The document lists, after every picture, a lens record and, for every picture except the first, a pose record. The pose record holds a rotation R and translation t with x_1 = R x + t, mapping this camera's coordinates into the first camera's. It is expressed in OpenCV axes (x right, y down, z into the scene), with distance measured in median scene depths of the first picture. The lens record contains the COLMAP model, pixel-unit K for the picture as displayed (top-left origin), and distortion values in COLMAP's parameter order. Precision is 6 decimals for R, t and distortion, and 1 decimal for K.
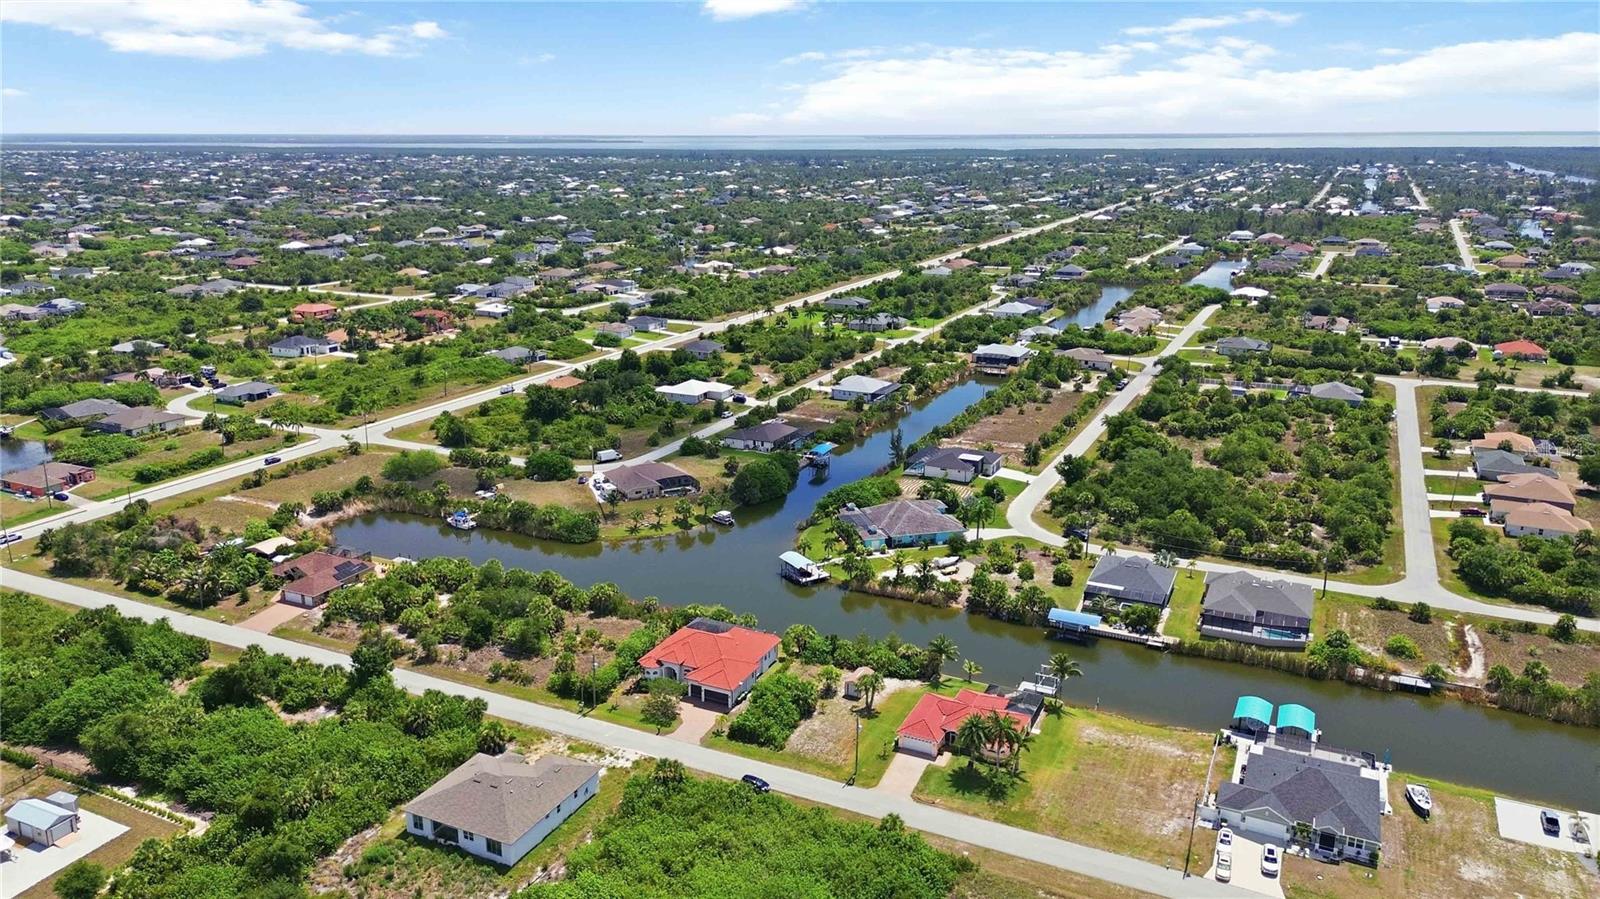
lens RADIAL K [[1141.6, 0, 794.9], [0, 1141.6, 412.2], [0, 0, 1]] dist [0.065758, -0.066557]
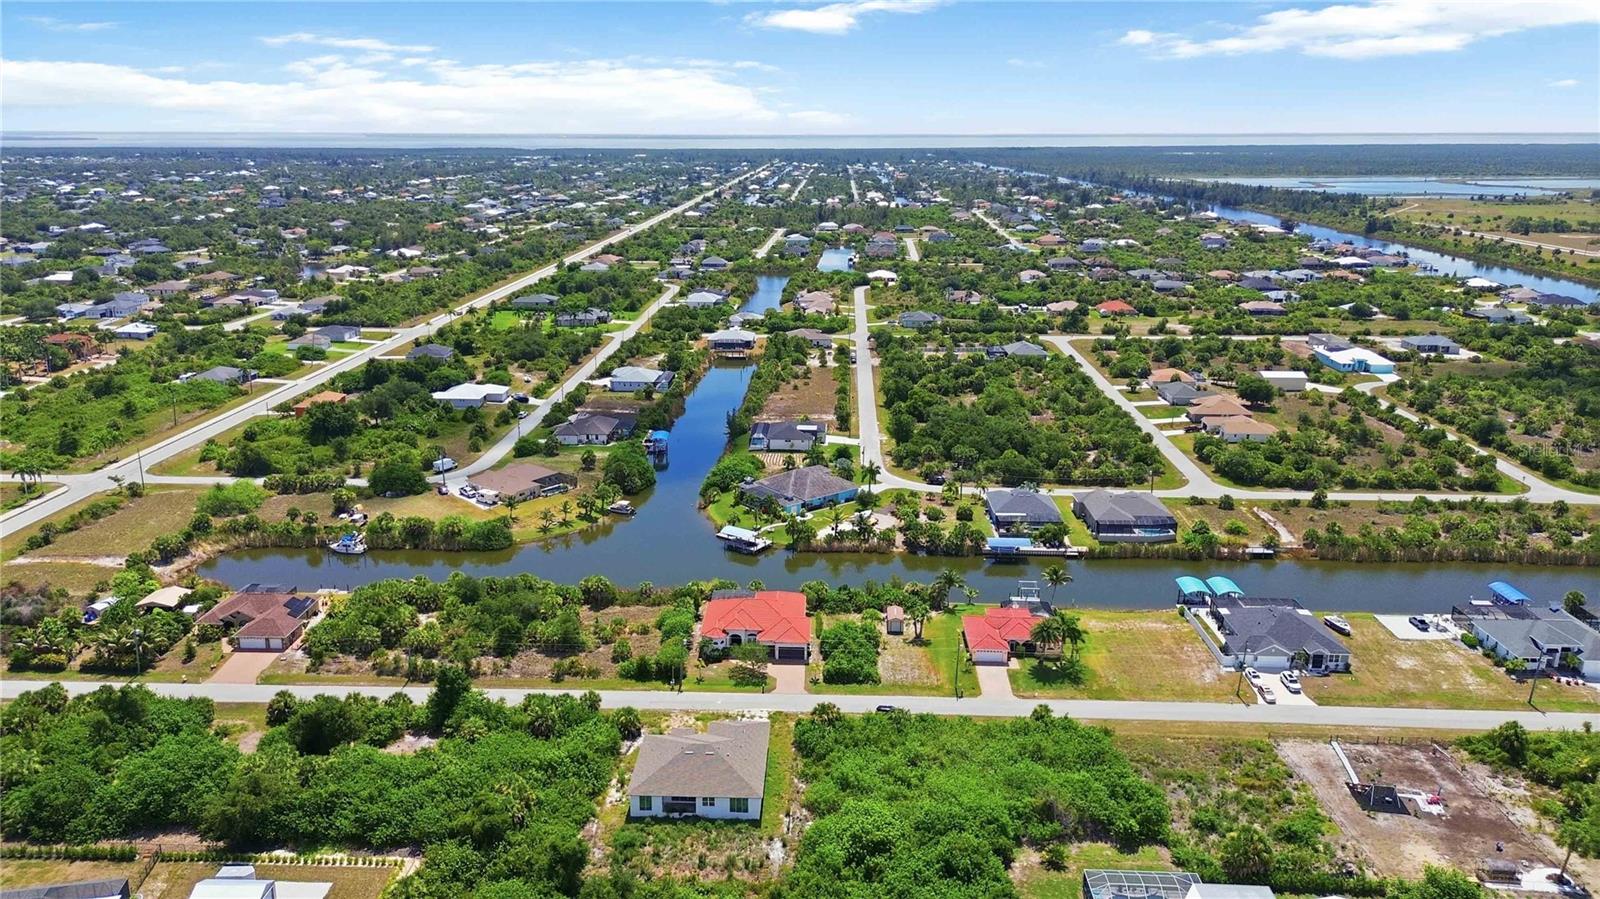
lens RADIAL K [[1141.6, 0, 794.9], [0, 1141.6, 412.2], [0, 0, 1]] dist [0.065758, -0.066557]
pose [[0.915631, -0.092855, 0.391150, -0.381373], [0.092533, 0.995514, 0.019718, 0.003234], [-0.391227, 0.018140, 0.920116, 0.007199]]
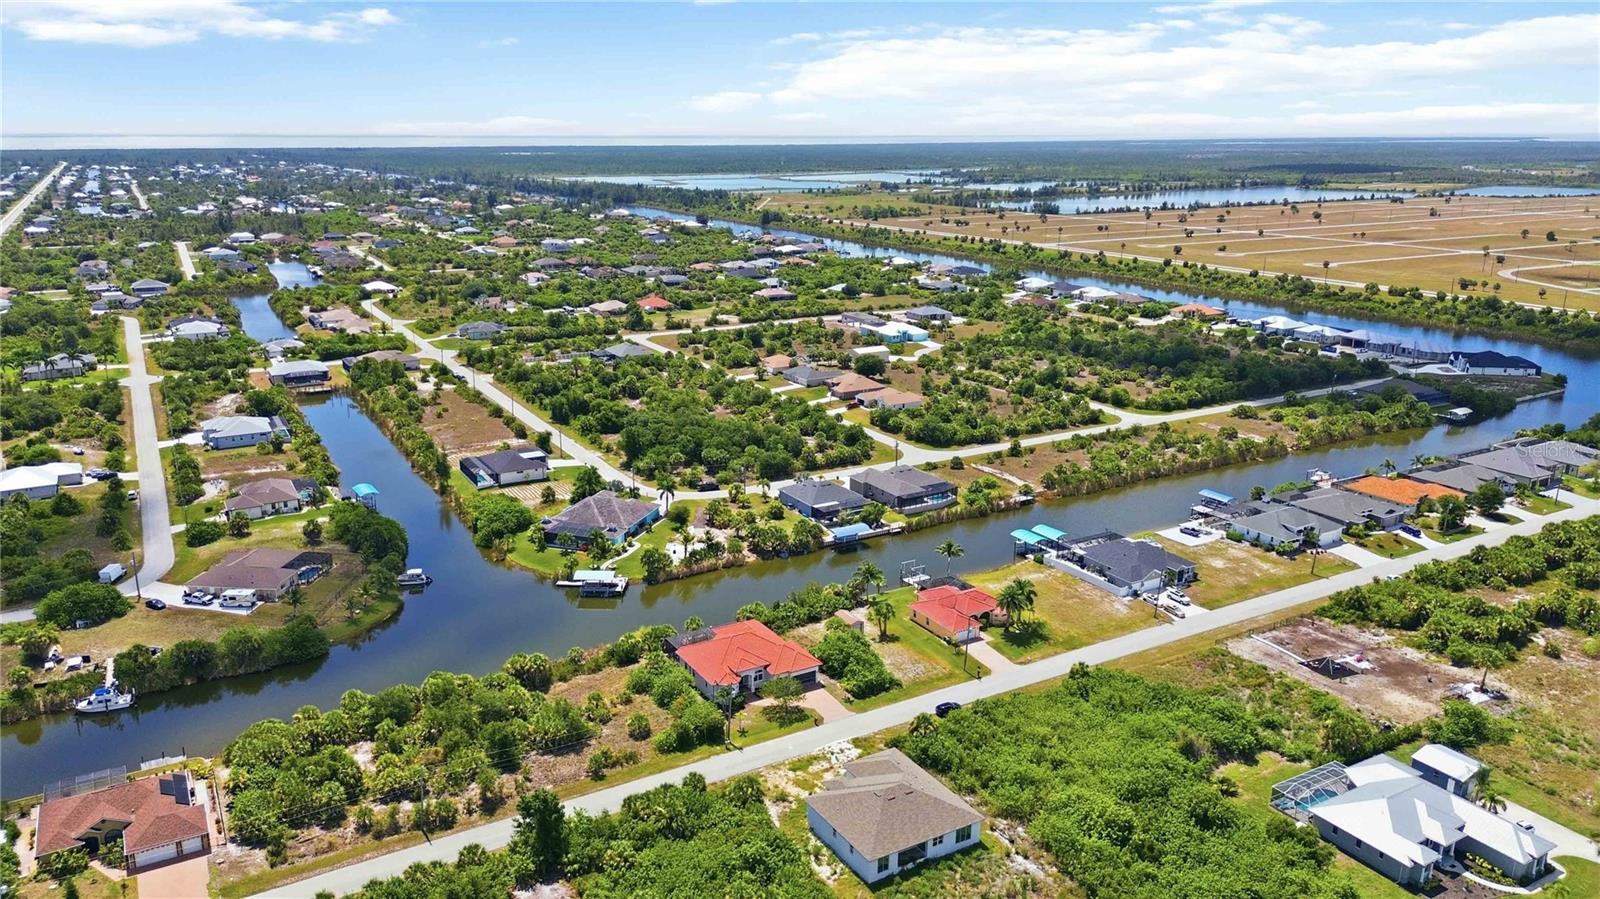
lens RADIAL K [[1137.8, 0, 779.6], [0, 1137.8, 400.8], [0, 0, 1]] dist [0.066382, -0.066956]
pose [[0.564647, -0.186938, 0.803883, -0.701541], [0.194959, 0.976657, 0.090176, -0.073640], [-0.801975, 0.105806, 0.587912, 0.322785]]
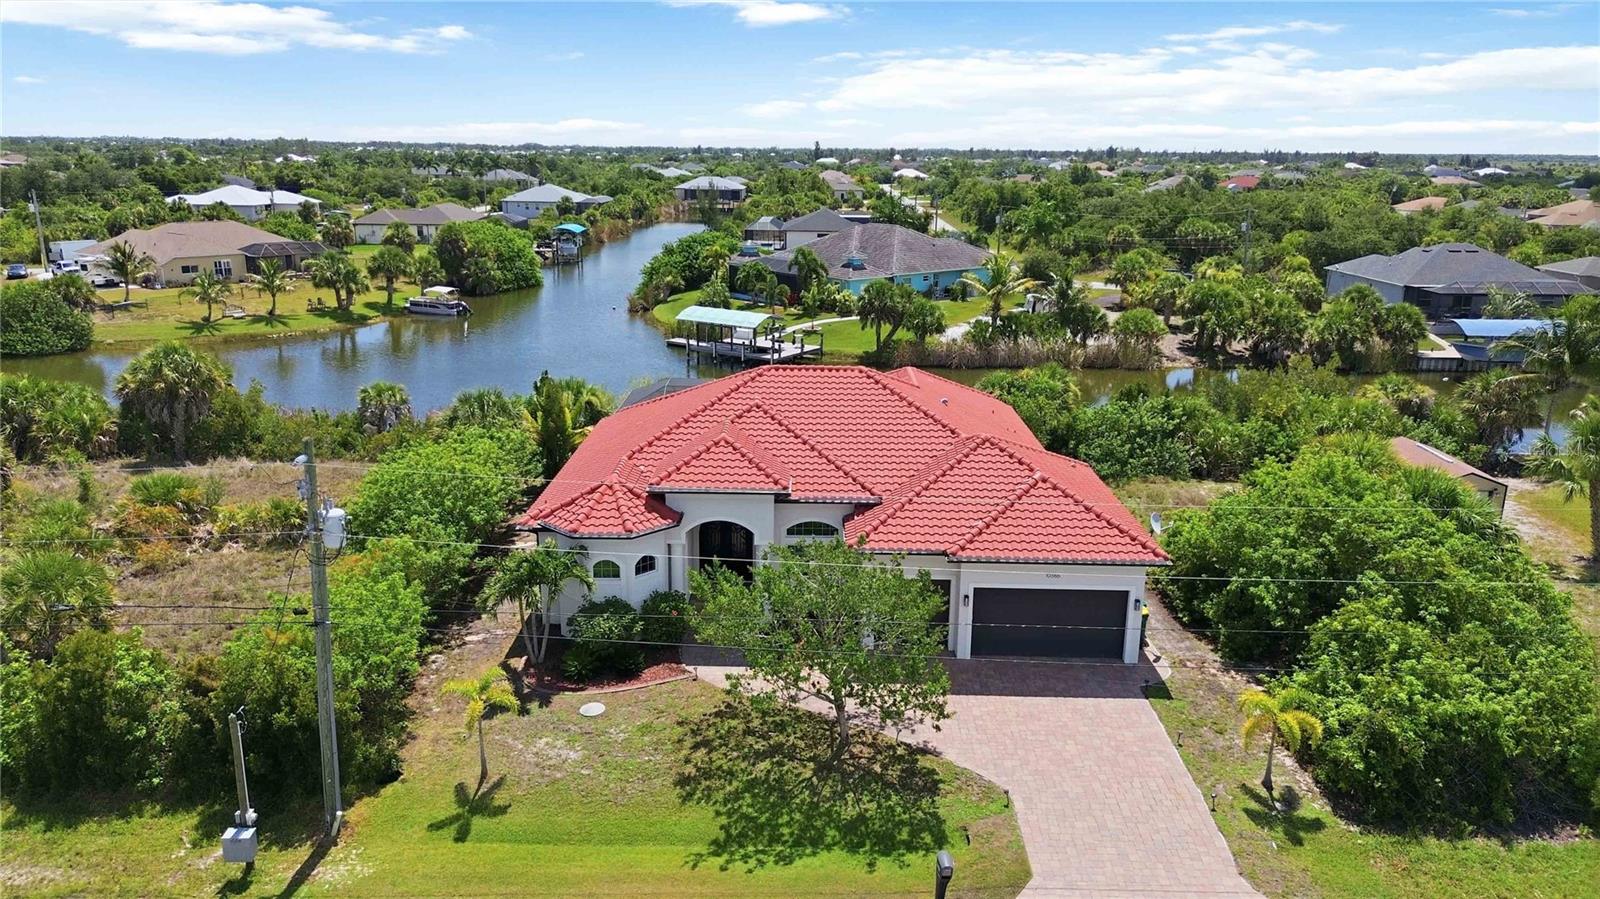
lens RADIAL K [[1148.3, 0, 798.7], [0, 1148.3, 411.5], [0, 0, 1]] dist [0.051499, -0.042488]
pose [[0.907689, -0.085884, 0.410761, -0.146264], [0.091669, 0.995774, 0.005634, 0.173119], [-0.409509, 0.032540, 0.911726, 0.696625]]
